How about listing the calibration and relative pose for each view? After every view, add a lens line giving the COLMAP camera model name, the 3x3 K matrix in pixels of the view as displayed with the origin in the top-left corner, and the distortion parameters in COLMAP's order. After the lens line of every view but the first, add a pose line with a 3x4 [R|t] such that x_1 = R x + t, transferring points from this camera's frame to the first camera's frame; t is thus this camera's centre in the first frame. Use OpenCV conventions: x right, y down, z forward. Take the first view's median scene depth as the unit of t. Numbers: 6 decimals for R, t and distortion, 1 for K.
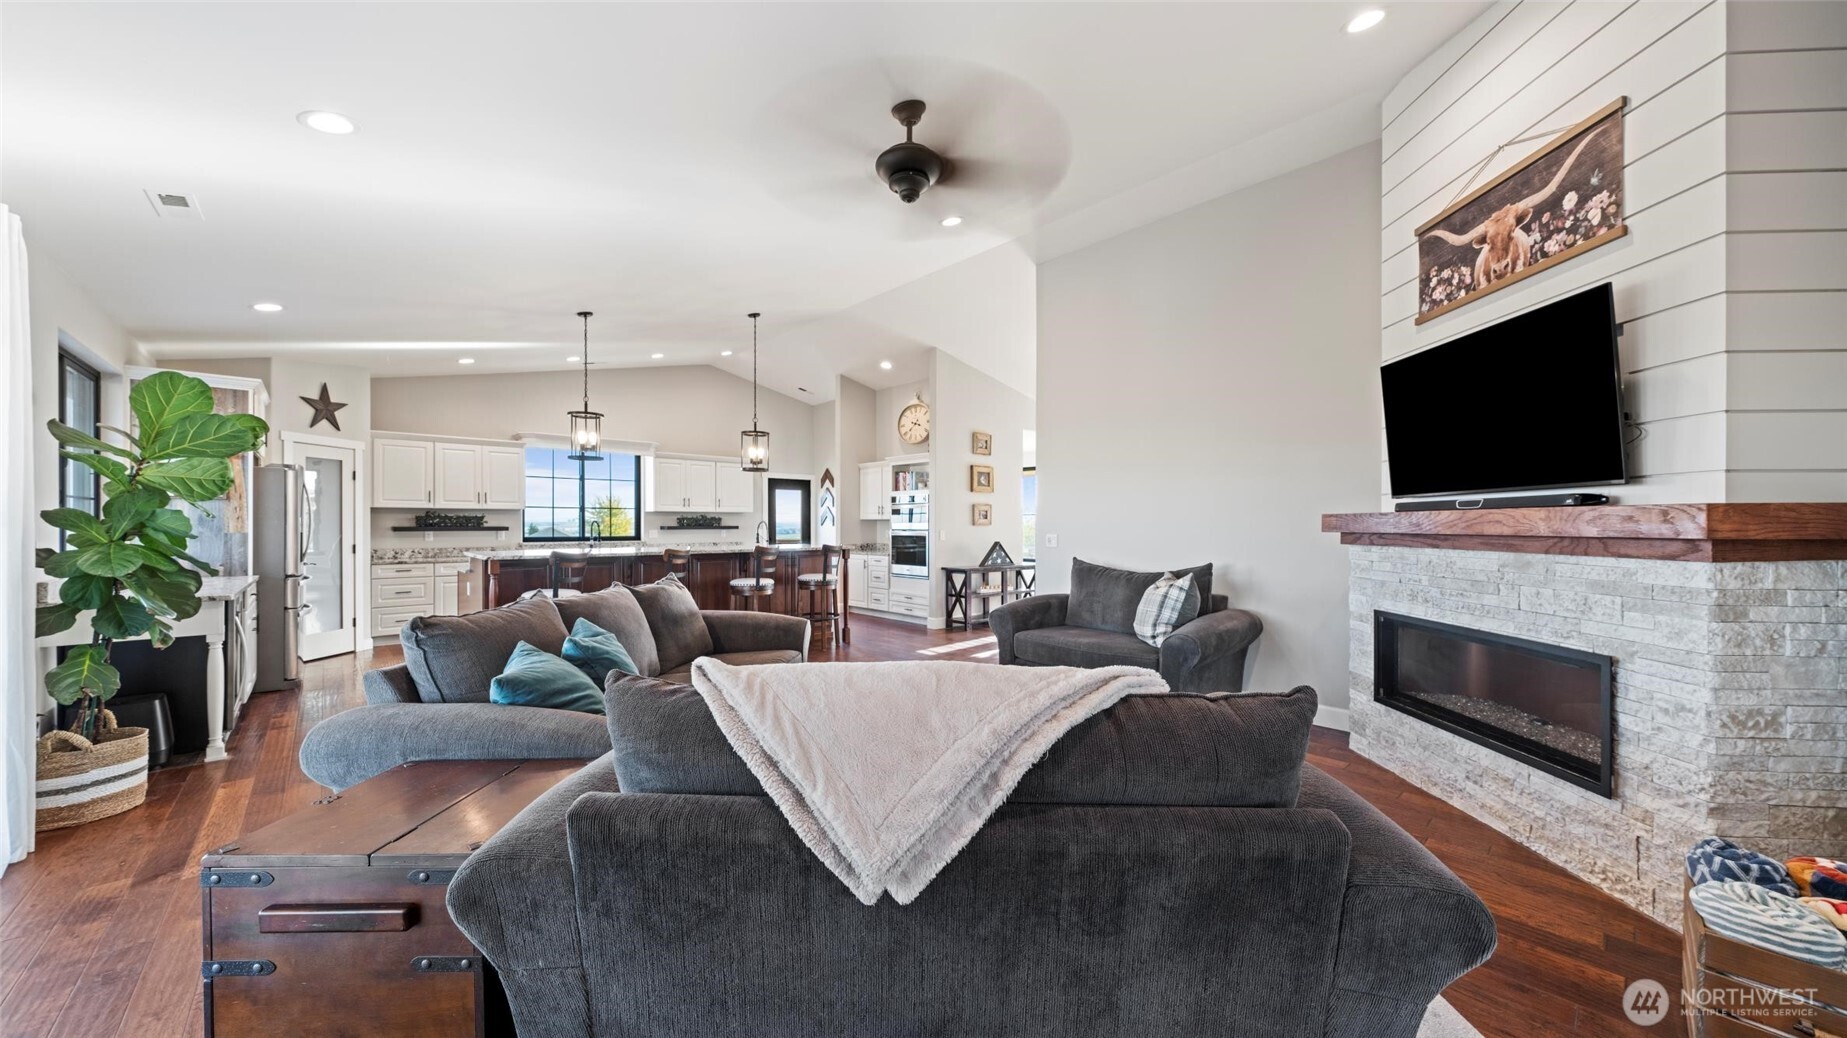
lens RADIAL K [[631.9, 0, 922.3], [0, 631.9, 525.3], [0, 0, 1]] dist [0.000151, -0.000026]
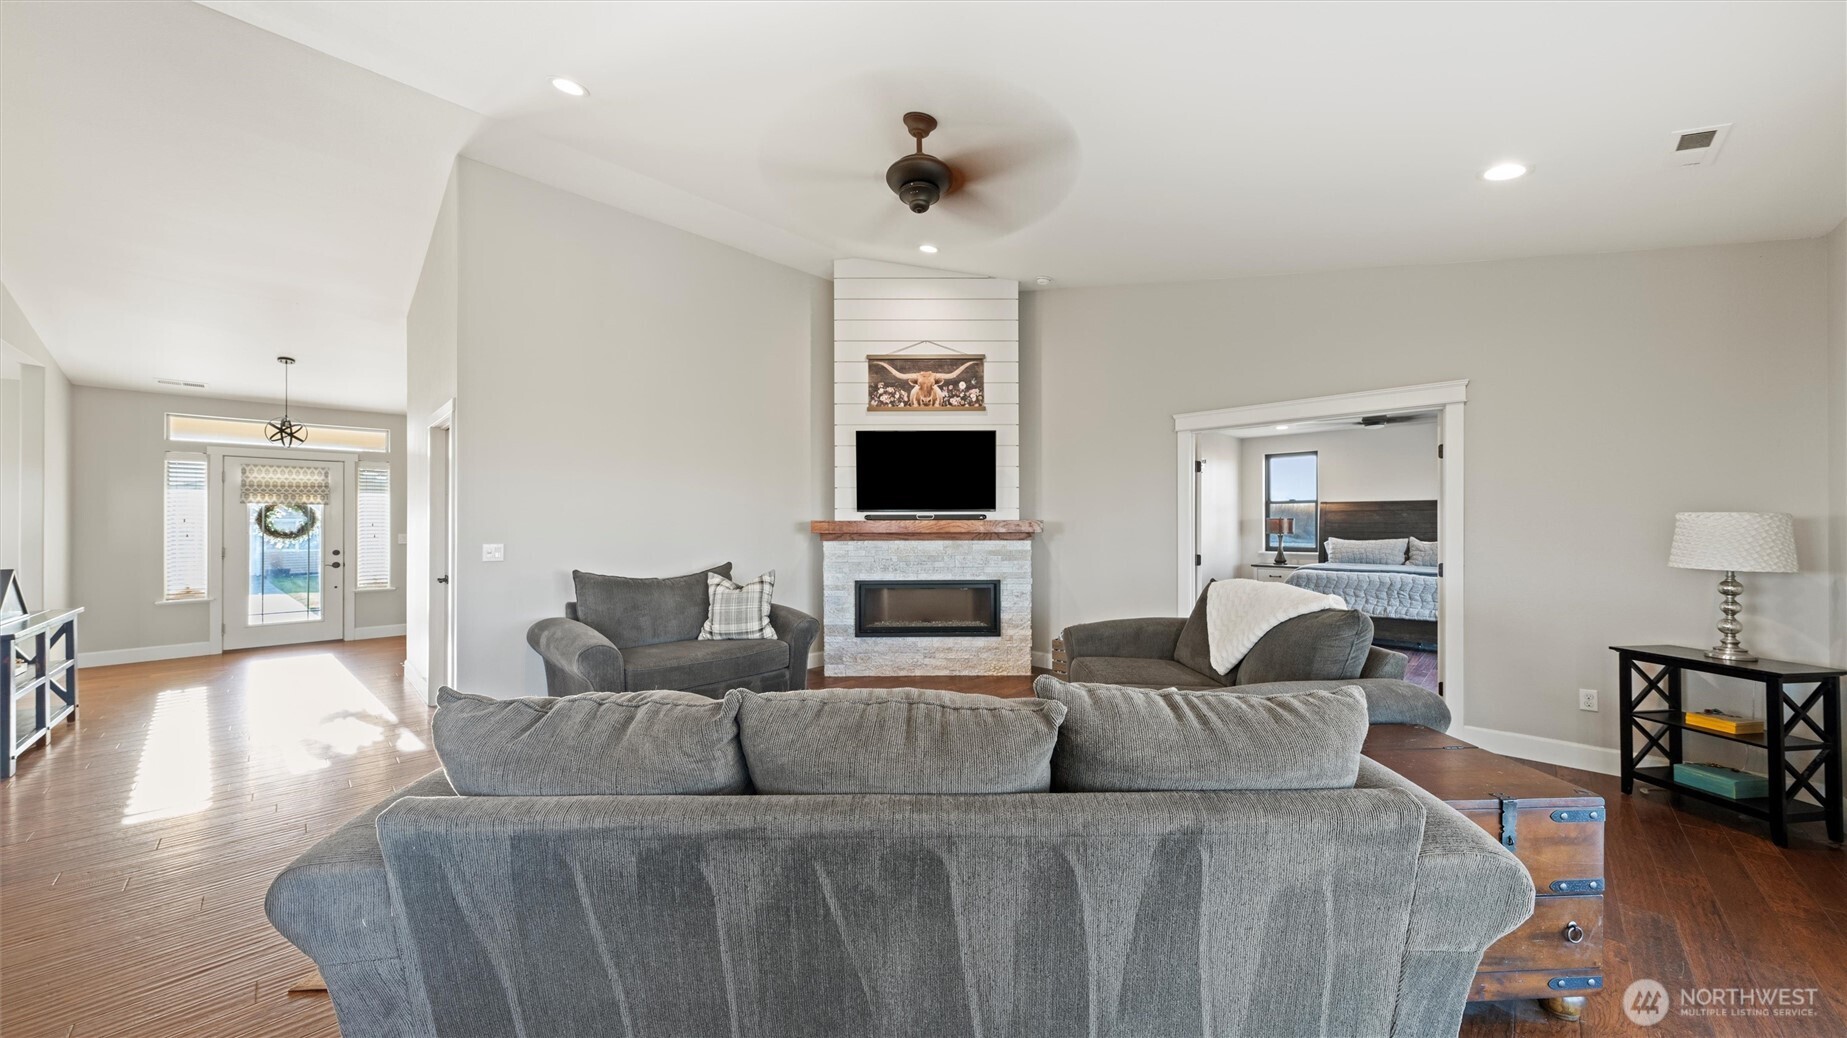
lens RADIAL K [[614.2, 0, 923.5], [0, 614.2, 519.0], [0, 0, 1]] dist [-0.000119, -0.000024]
pose [[-0.030380, 0.008622, 0.999501, -1.022711], [0.004935, 0.999952, -0.008476, -0.010876], [-0.999526, 0.004675, -0.030421, 1.044916]]
